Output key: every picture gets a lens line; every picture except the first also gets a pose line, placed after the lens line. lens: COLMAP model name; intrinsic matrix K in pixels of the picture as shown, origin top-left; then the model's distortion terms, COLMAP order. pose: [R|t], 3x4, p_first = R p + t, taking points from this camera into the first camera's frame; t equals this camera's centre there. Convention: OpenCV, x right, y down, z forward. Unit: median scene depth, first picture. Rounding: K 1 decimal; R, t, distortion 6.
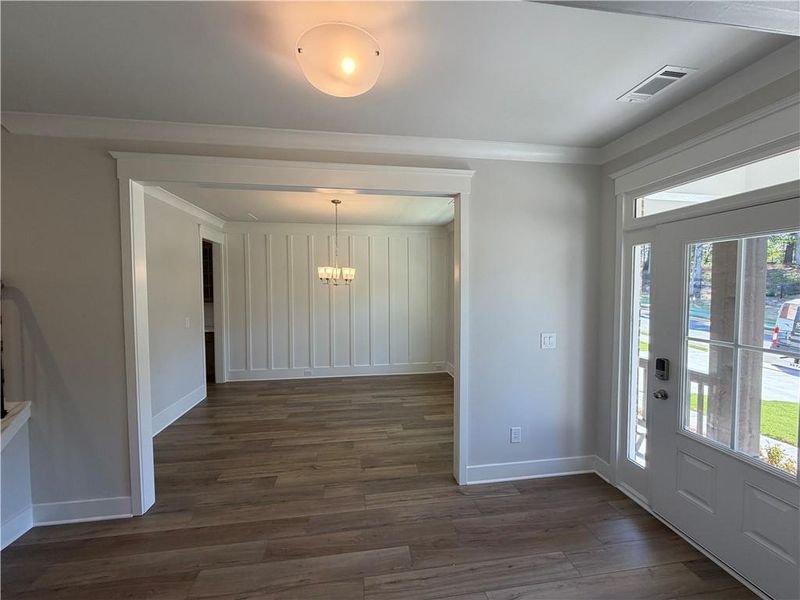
lens RADIAL K [[318.4, 0, 397.6], [0, 318.4, 300.1], [0, 0, 1]] dist [-0.000479, 0.000080]
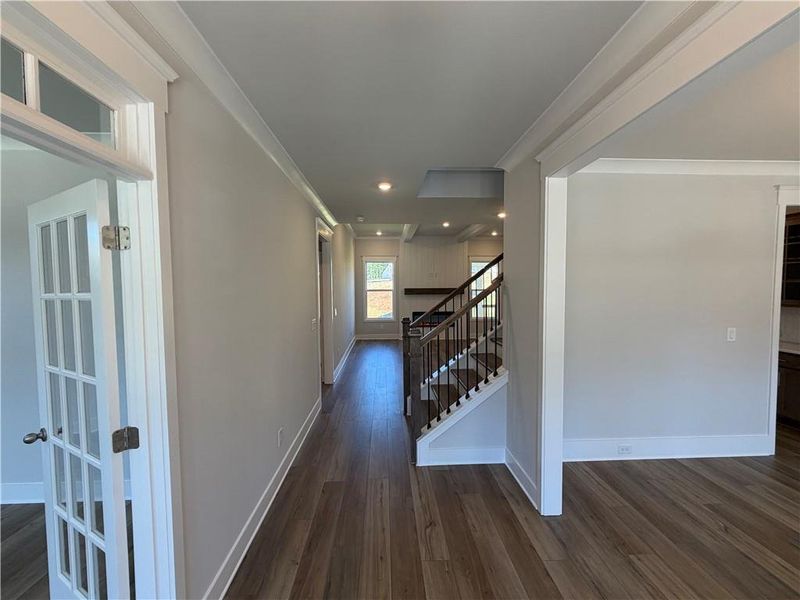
lens RADIAL K [[318.4, 0, 397.6], [0, 318.4, 300.1], [0, 0, 1]] dist [-0.000479, 0.000080]
pose [[-0.100937, 0.049132, -0.993679, 0.112630], [-0.031888, 0.998107, 0.052590, -0.019079], [0.994382, 0.036994, -0.099179, 0.352569]]
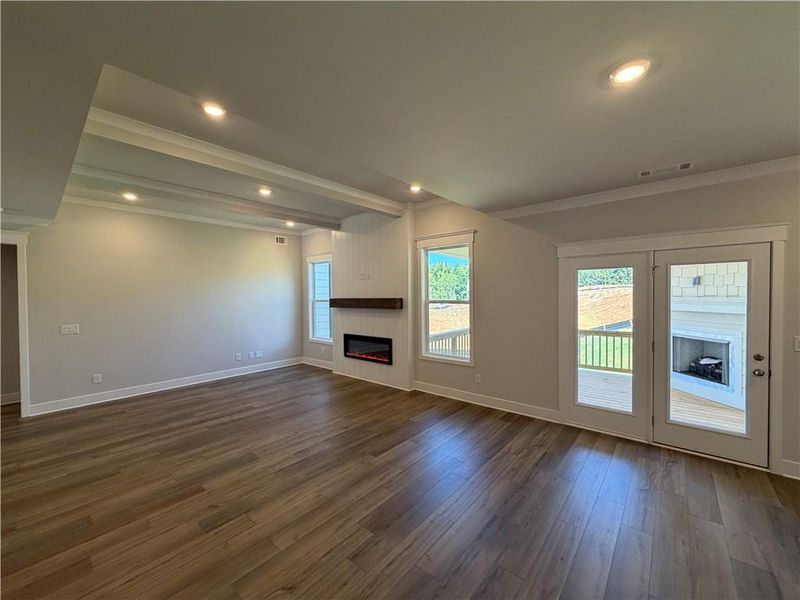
lens RADIAL K [[318.4, 0, 397.6], [0, 318.4, 300.1], [0, 0, 1]] dist [-0.000479, 0.000080]
pose [[-0.751793, 0.019805, -0.659102, -1.407995], [-0.013999, 0.998844, 0.045981, -0.052074], [0.659251, 0.043795, -0.750646, 1.567000]]
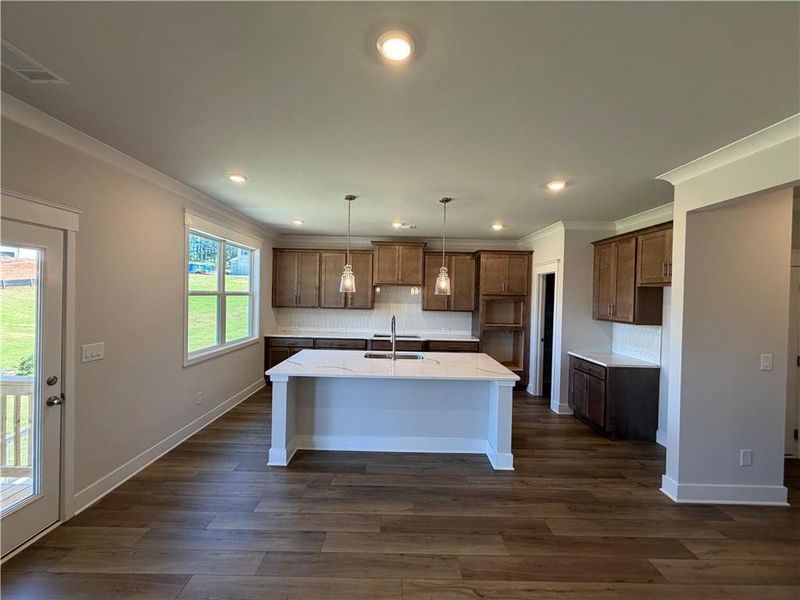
lens RADIAL K [[318.4, 0, 397.6], [0, 318.4, 300.1], [0, 0, 1]] dist [-0.000479, 0.000080]
pose [[0.989893, 0.027479, -0.139126, -1.831900], [-0.031080, 0.999234, -0.023773, -0.043293], [0.138367, 0.027857, 0.989989, 1.125608]]
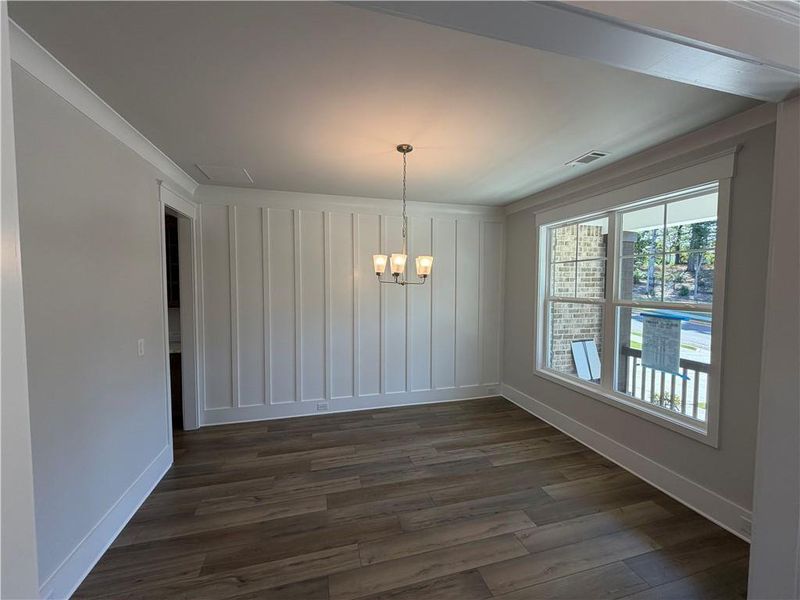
lens RADIAL K [[324.0, 0, 399.2], [0, 324.0, 300.1], [0, 0, 1]] dist [0.009947, 0.000226]
pose [[0.993394, 0.001310, 0.114744, -0.281123], [-0.002490, 0.999946, 0.010136, -0.022345], [-0.114725, -0.010355, 0.993343, 0.383666]]
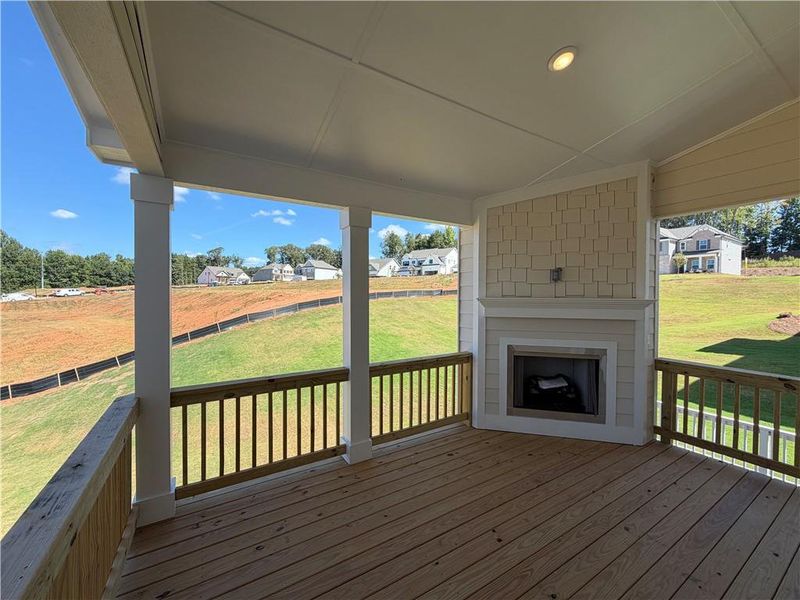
lens RADIAL K [[324.0, 0, 399.2], [0, 324.0, 300.1], [0, 0, 1]] dist [0.009947, 0.000226]
pose [[0.392102, 0.023426, -0.919623, -2.474082], [-0.037119, 0.999264, 0.009628, -0.008113], [0.919172, 0.030360, 0.392684, 0.640921]]
